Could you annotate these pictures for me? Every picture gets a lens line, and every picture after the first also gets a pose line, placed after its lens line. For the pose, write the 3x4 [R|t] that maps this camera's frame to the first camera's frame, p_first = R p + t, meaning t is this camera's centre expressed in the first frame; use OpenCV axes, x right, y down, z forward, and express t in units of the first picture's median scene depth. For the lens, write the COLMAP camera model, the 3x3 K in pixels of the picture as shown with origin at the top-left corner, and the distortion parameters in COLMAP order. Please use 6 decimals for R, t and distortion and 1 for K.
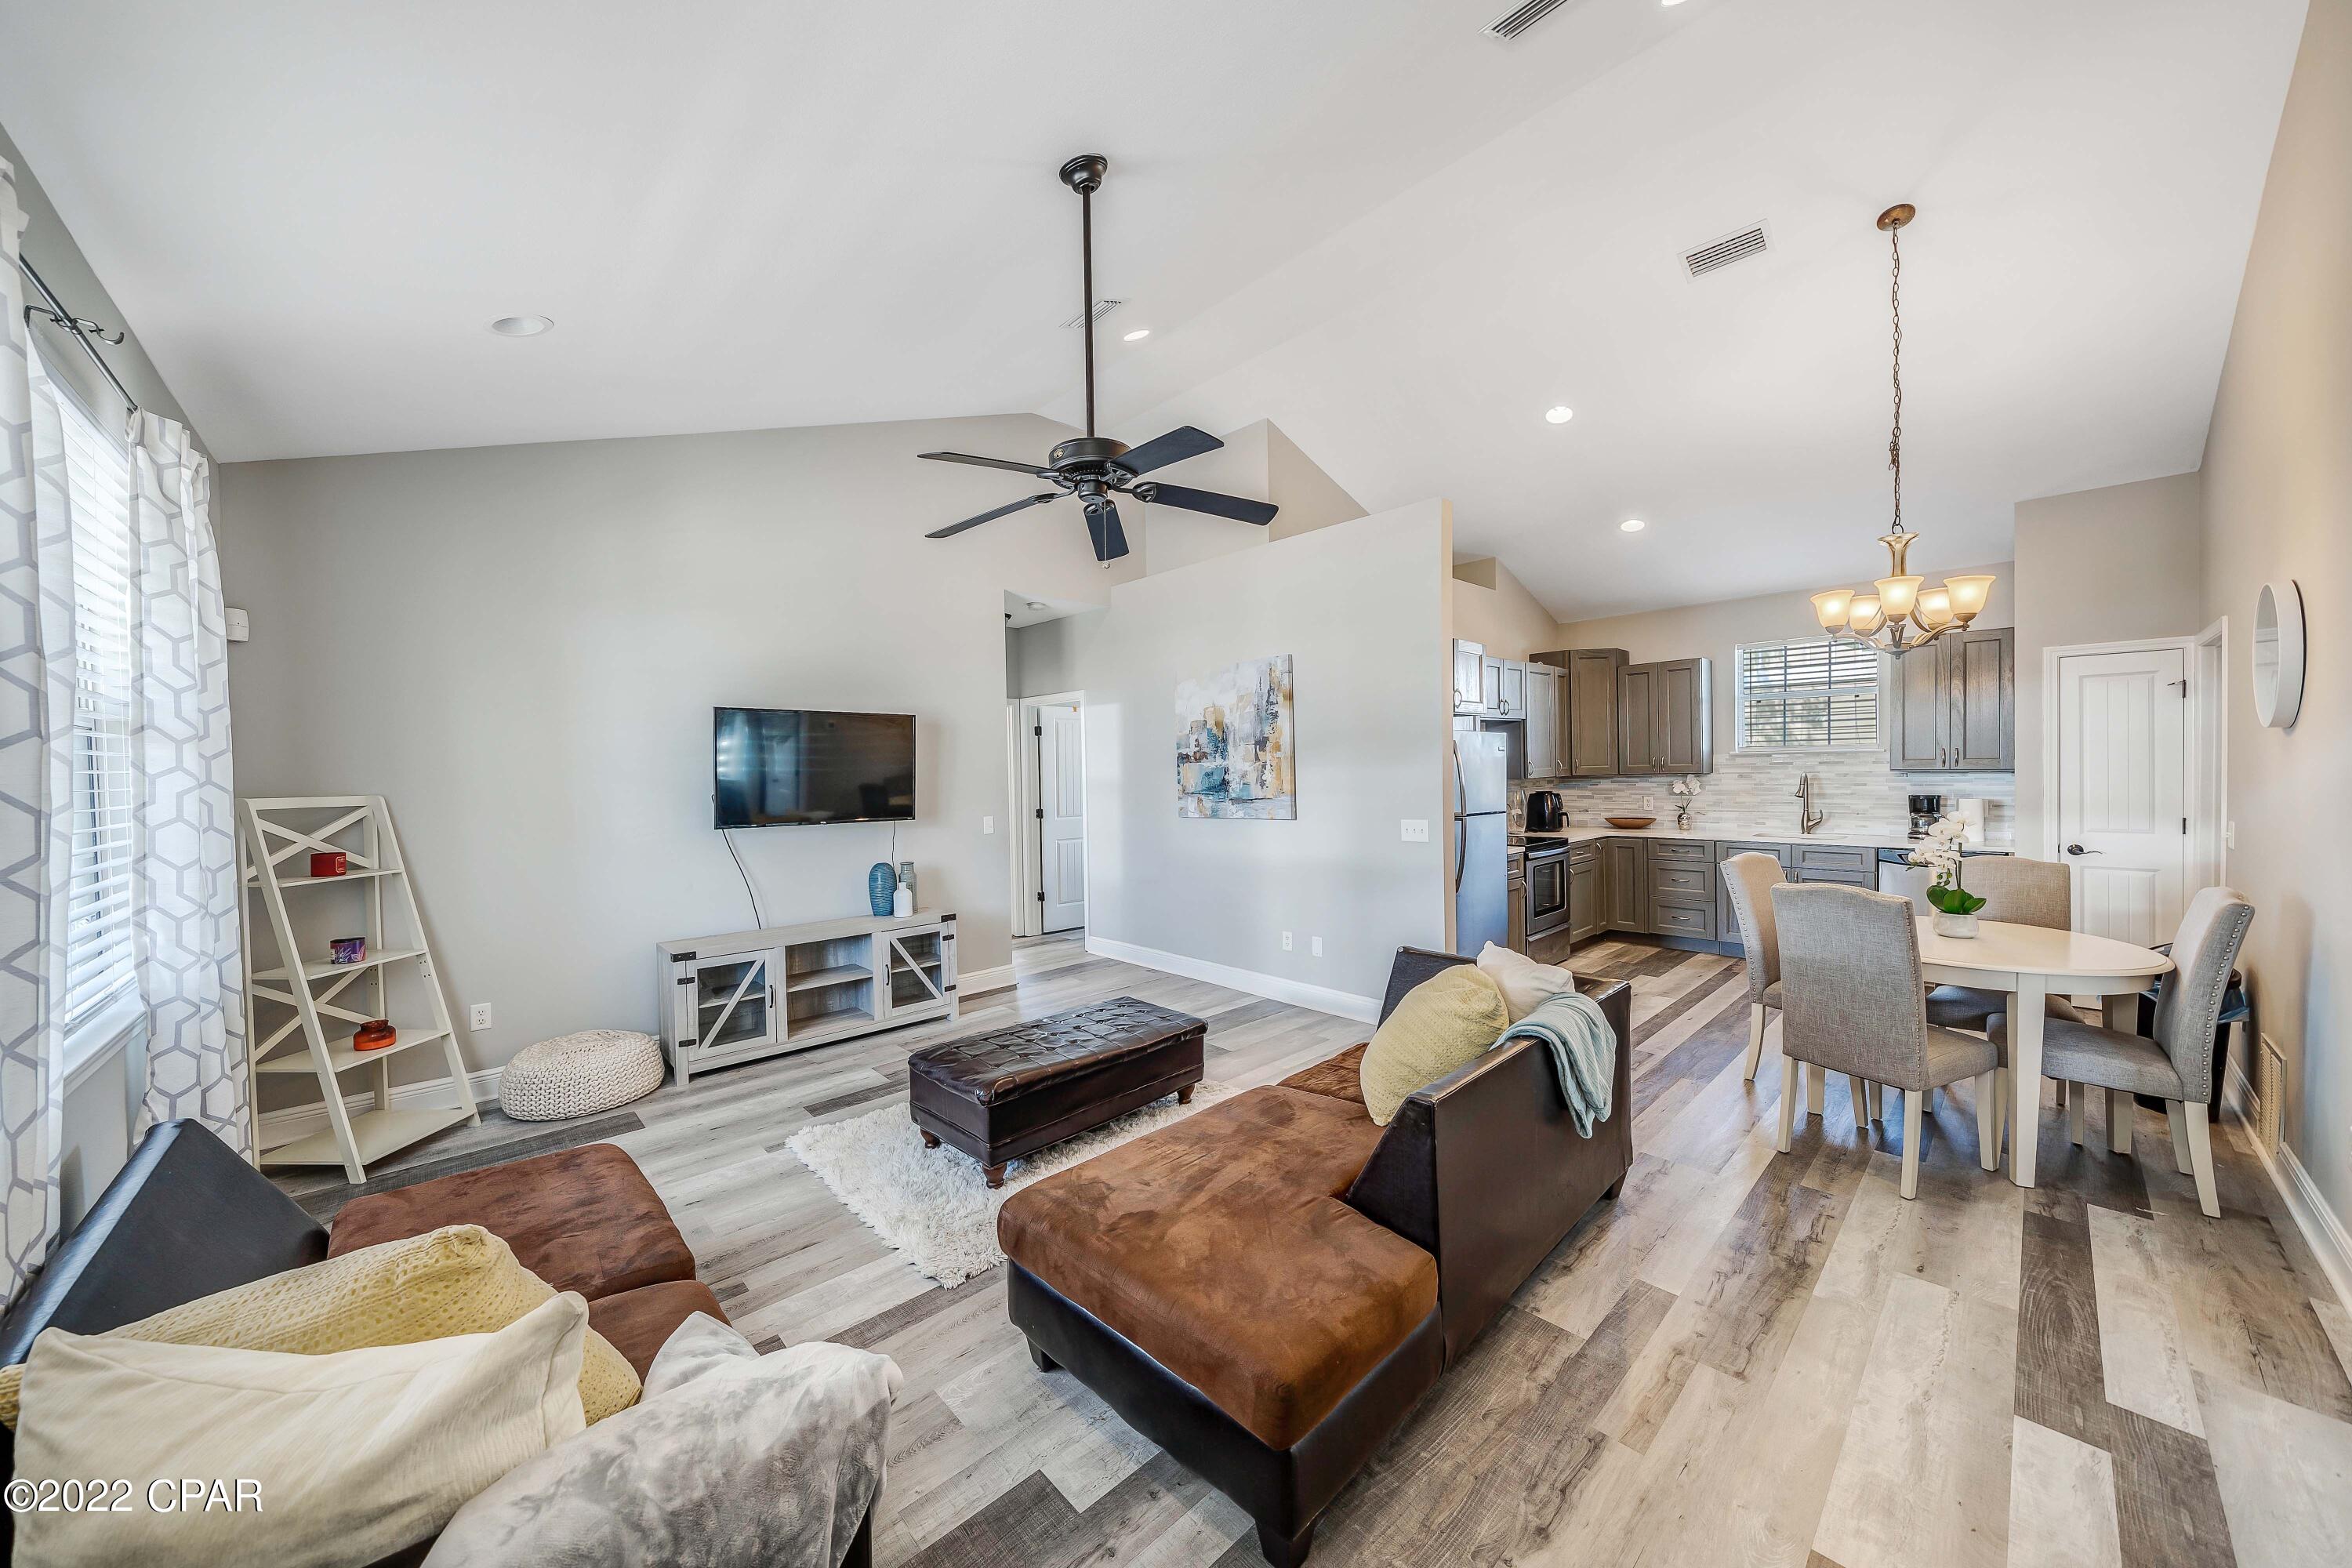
lens RADIAL K [[820.5, 0, 1165.7], [0, 820.5, 784.5], [0, 0, 1]] dist [-0.001571, -0.000456]
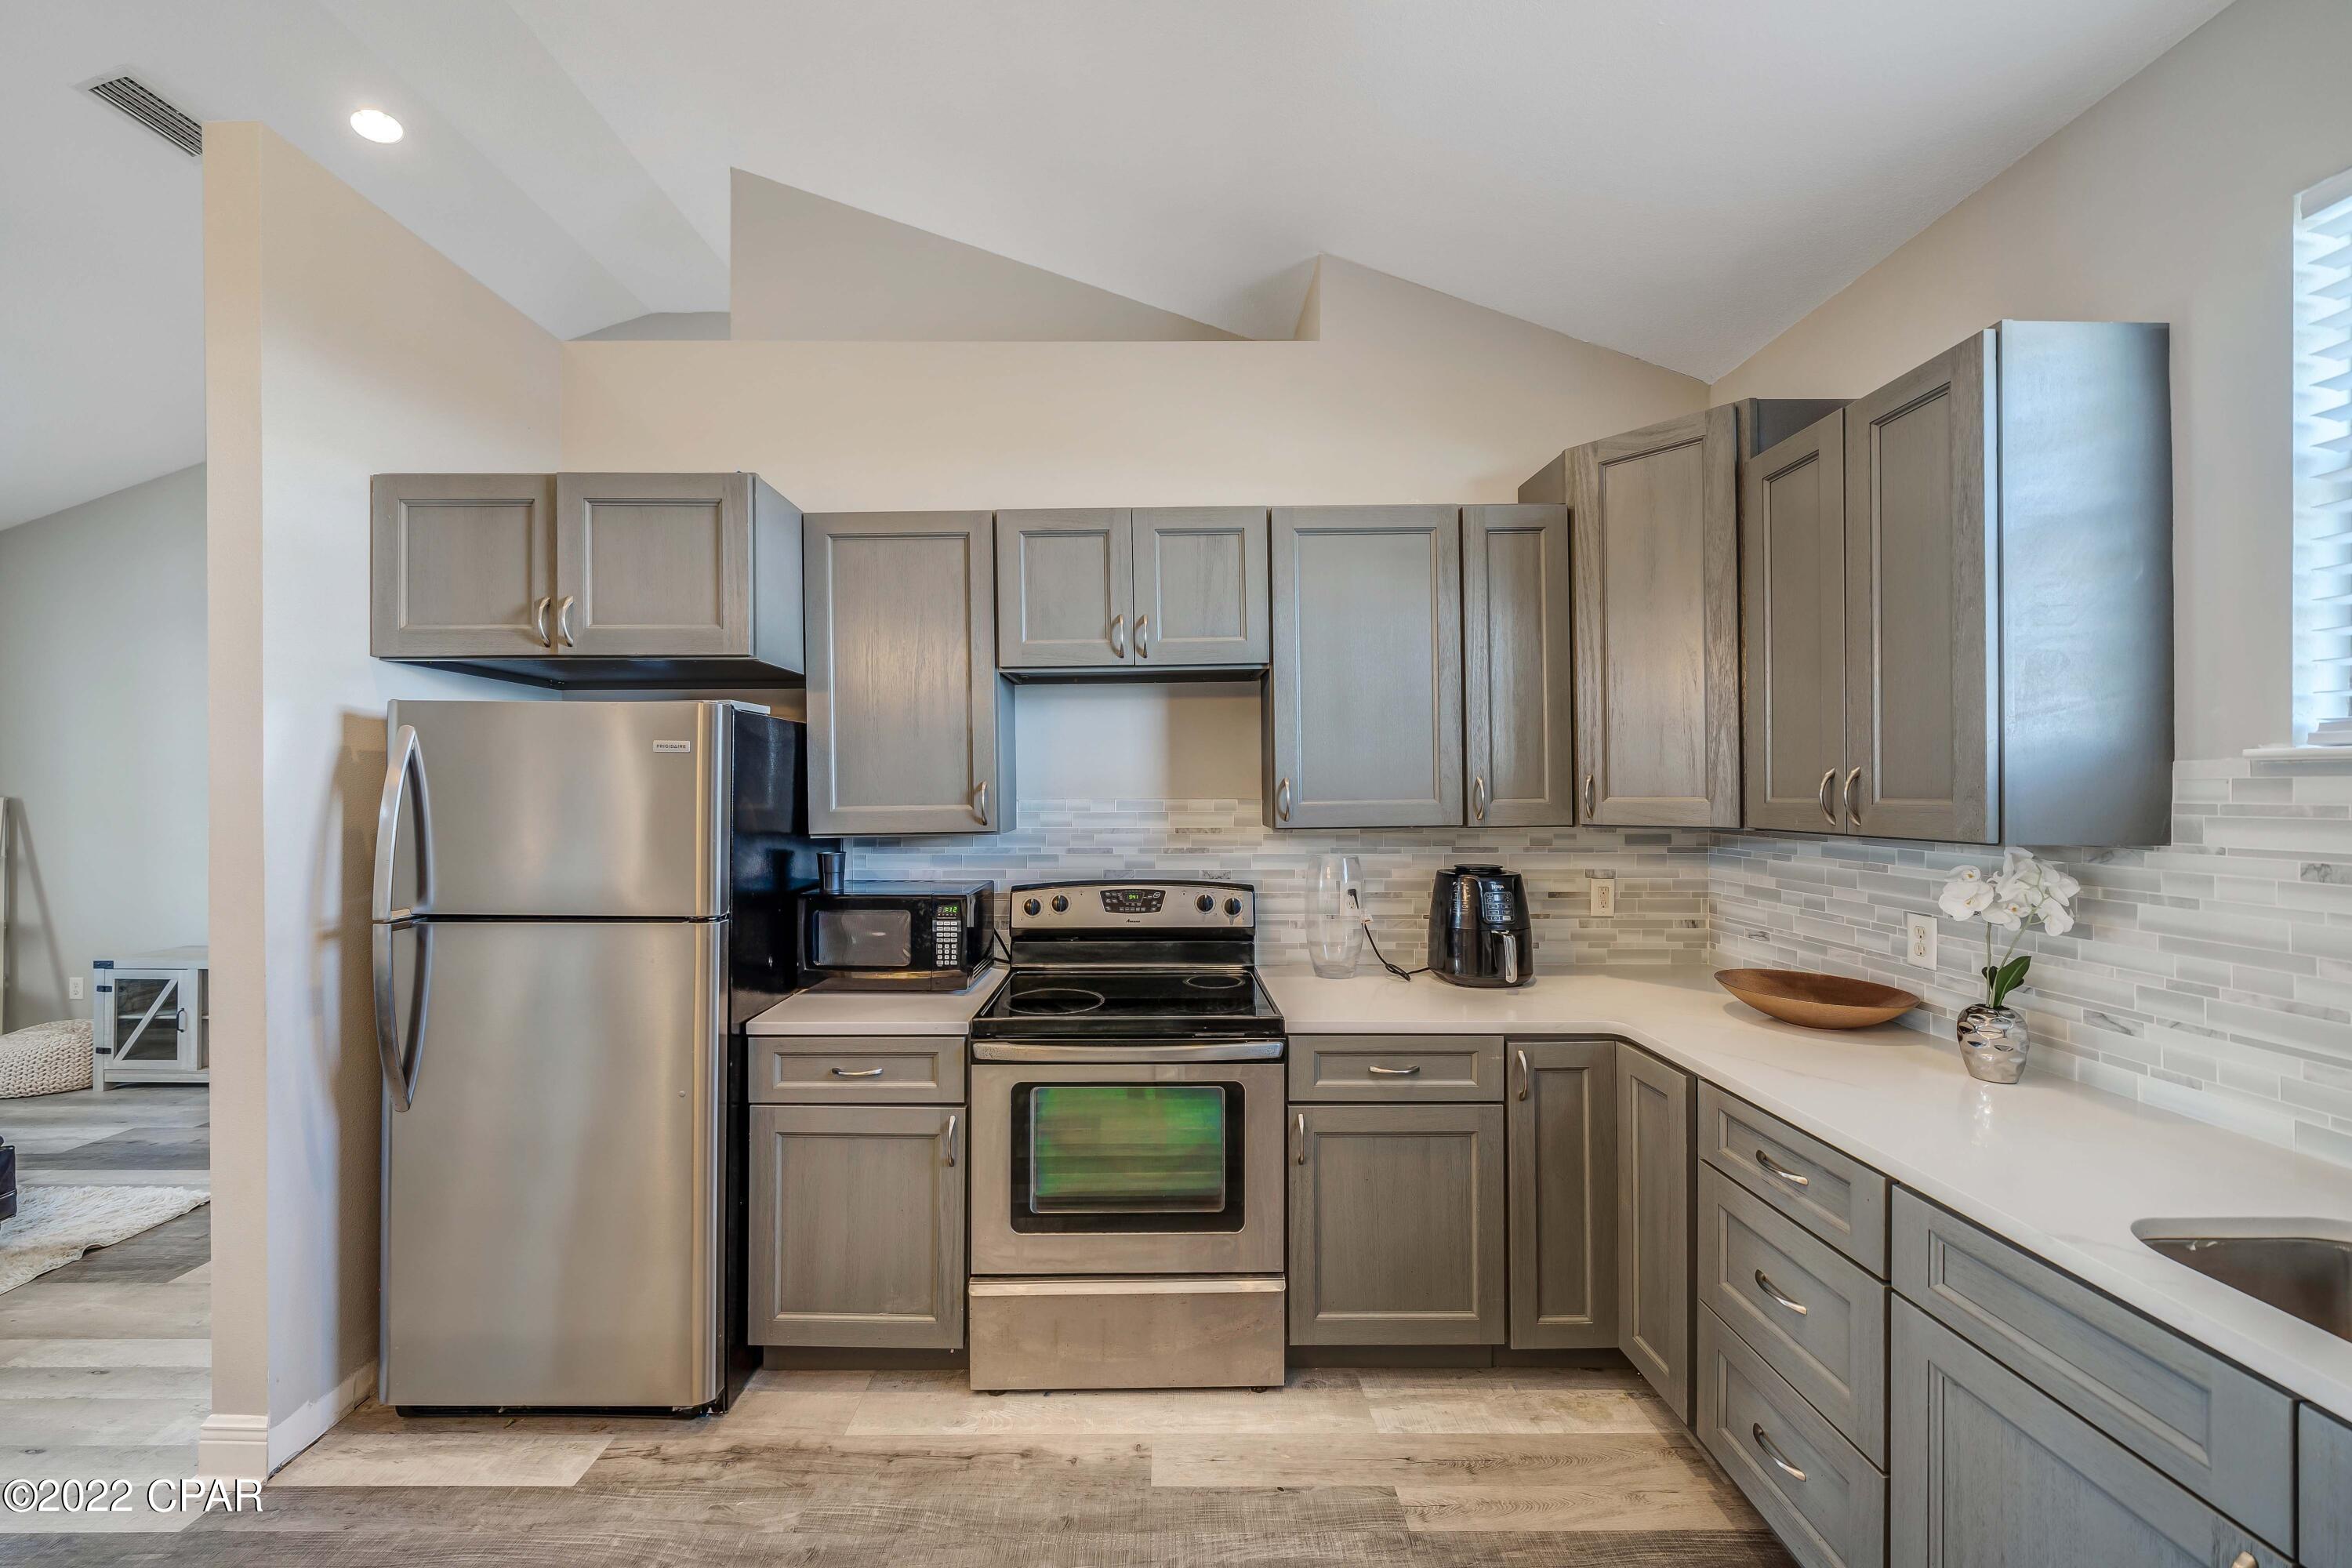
lens RADIAL K [[820.5, 0, 1165.7], [0, 820.5, 784.5], [0, 0, 1]] dist [-0.001571, -0.000456]
pose [[0.738271, 0.015026, -0.674337, 0.748389], [-0.023981, 0.999704, -0.003979, -0.027464], [0.674078, 0.019109, 0.738413, 0.807255]]
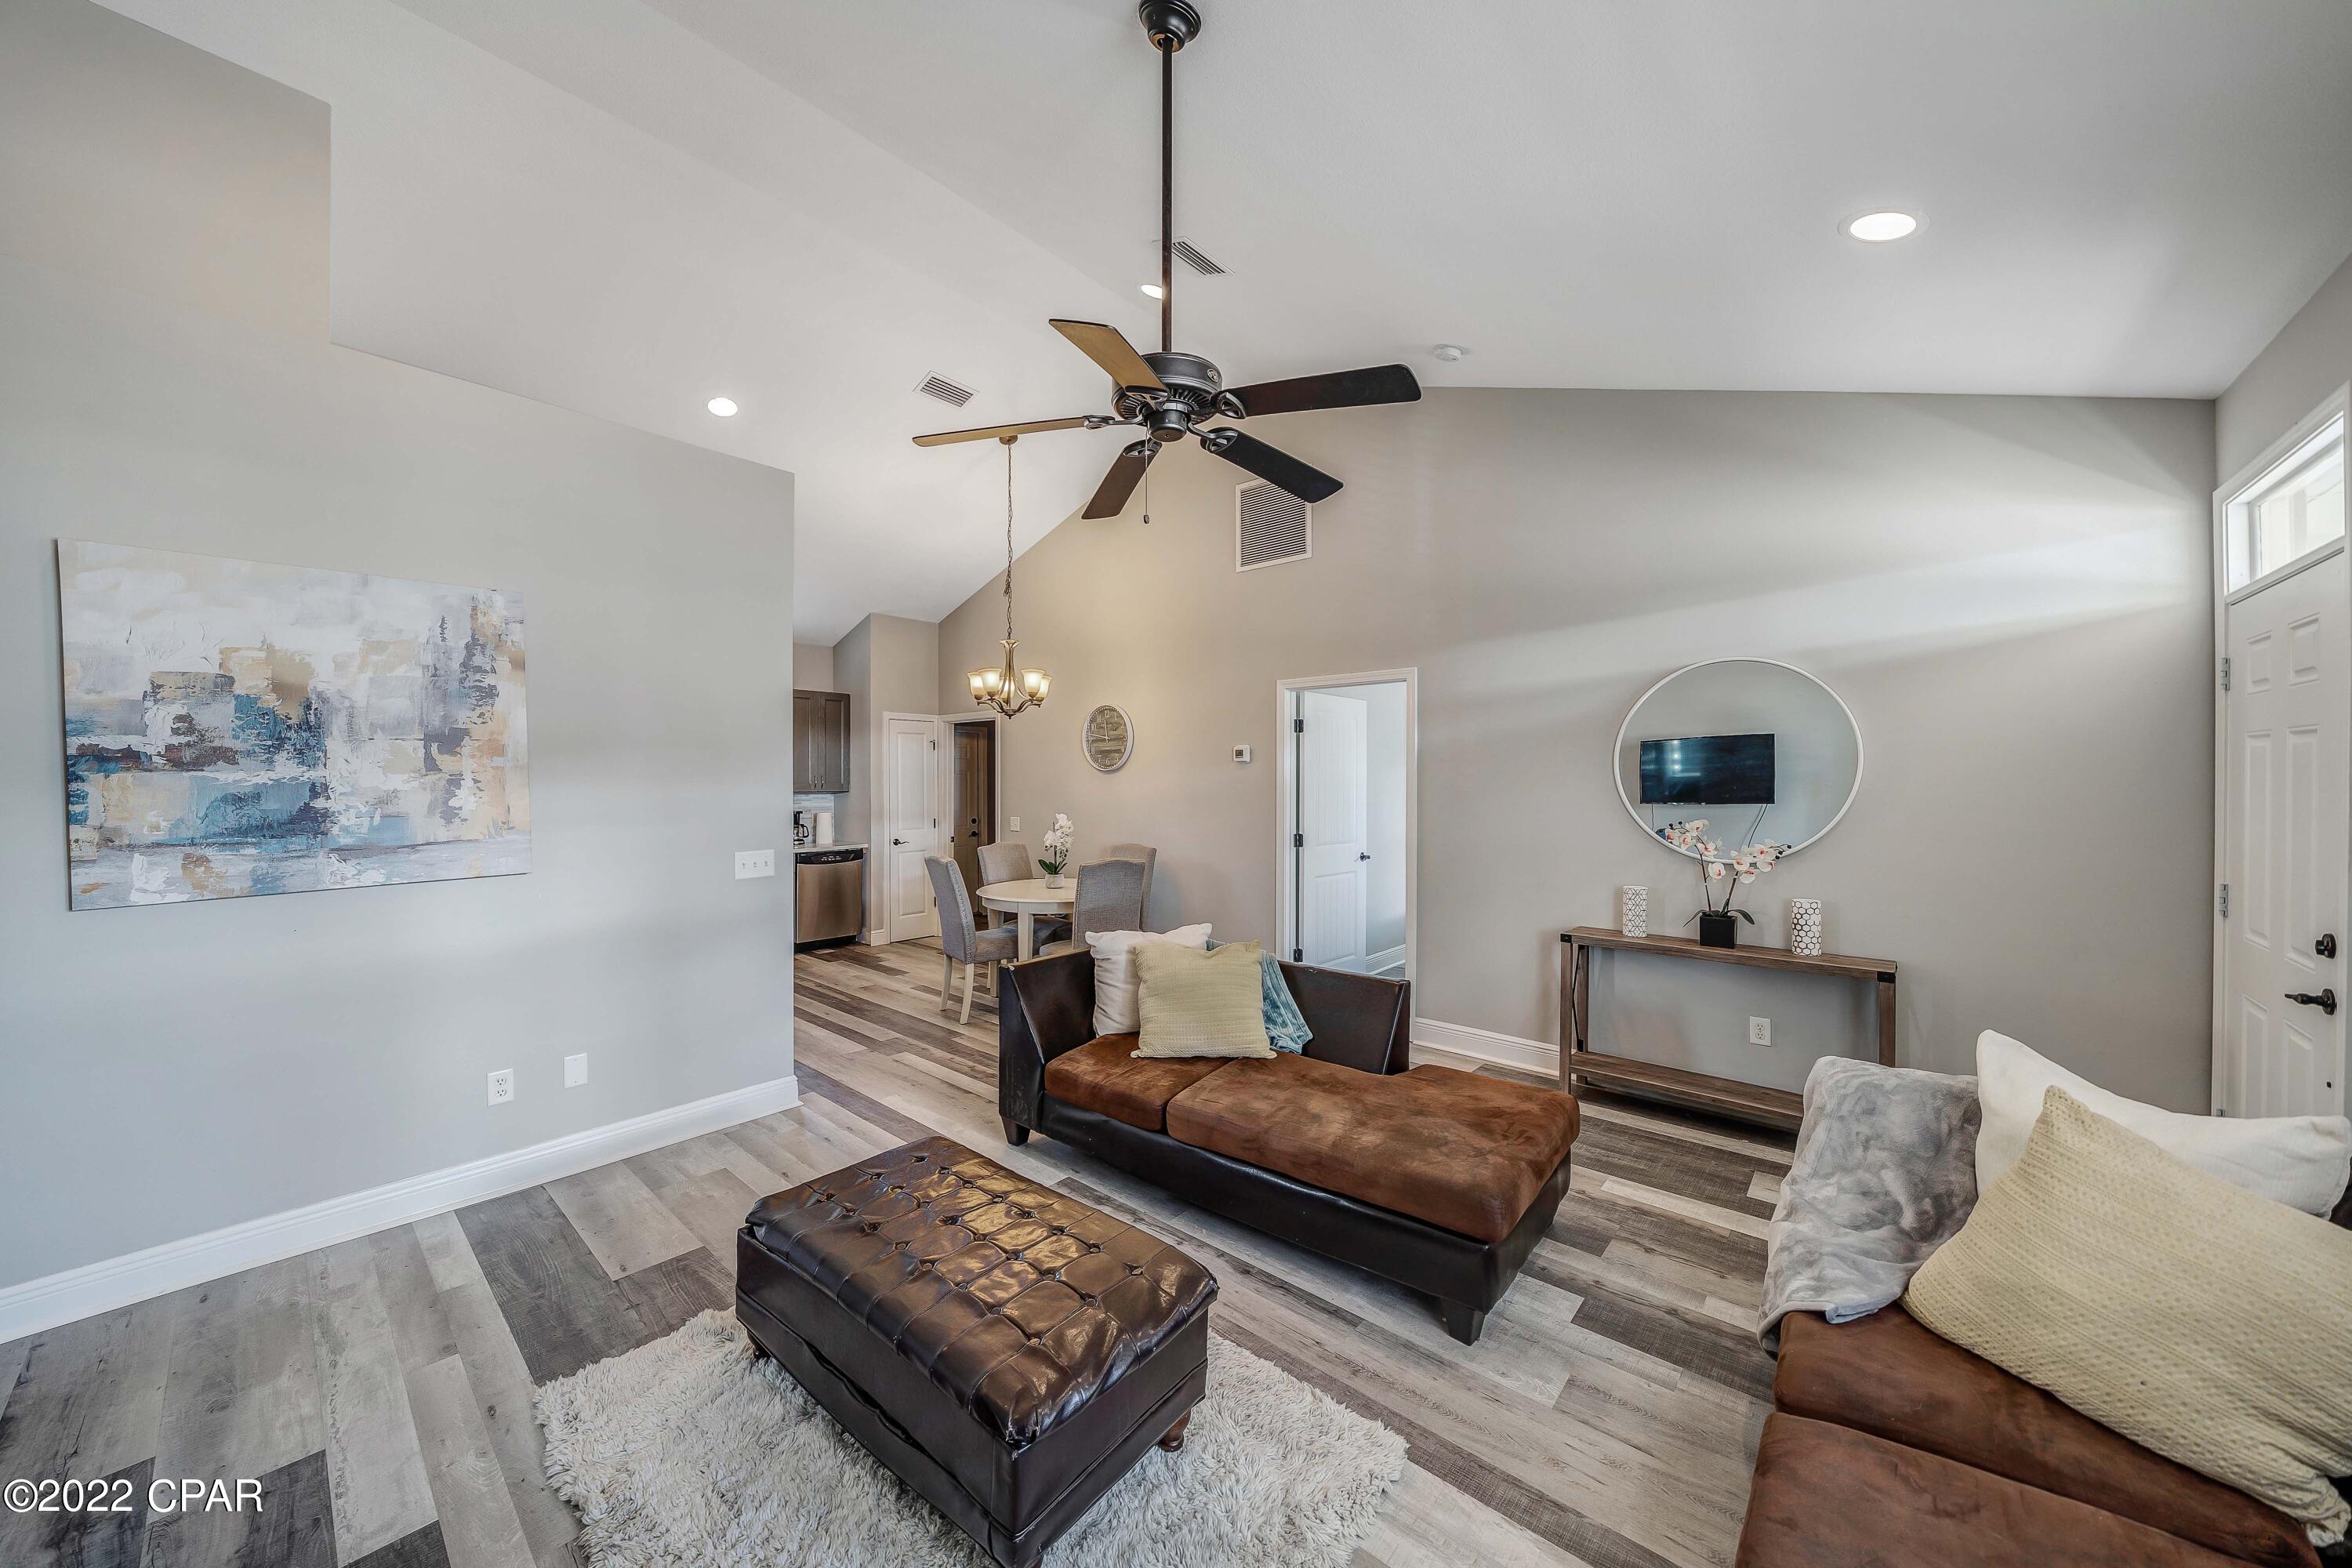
lens RADIAL K [[820.5, 0, 1165.7], [0, 820.5, 784.5], [0, 0, 1]] dist [-0.001571, -0.000456]
pose [[-0.099208, 0.009910, 0.995017, -0.439522], [0.018343, 0.999799, -0.008128, -0.007351], [-0.994898, 0.017446, -0.099370, 0.552696]]
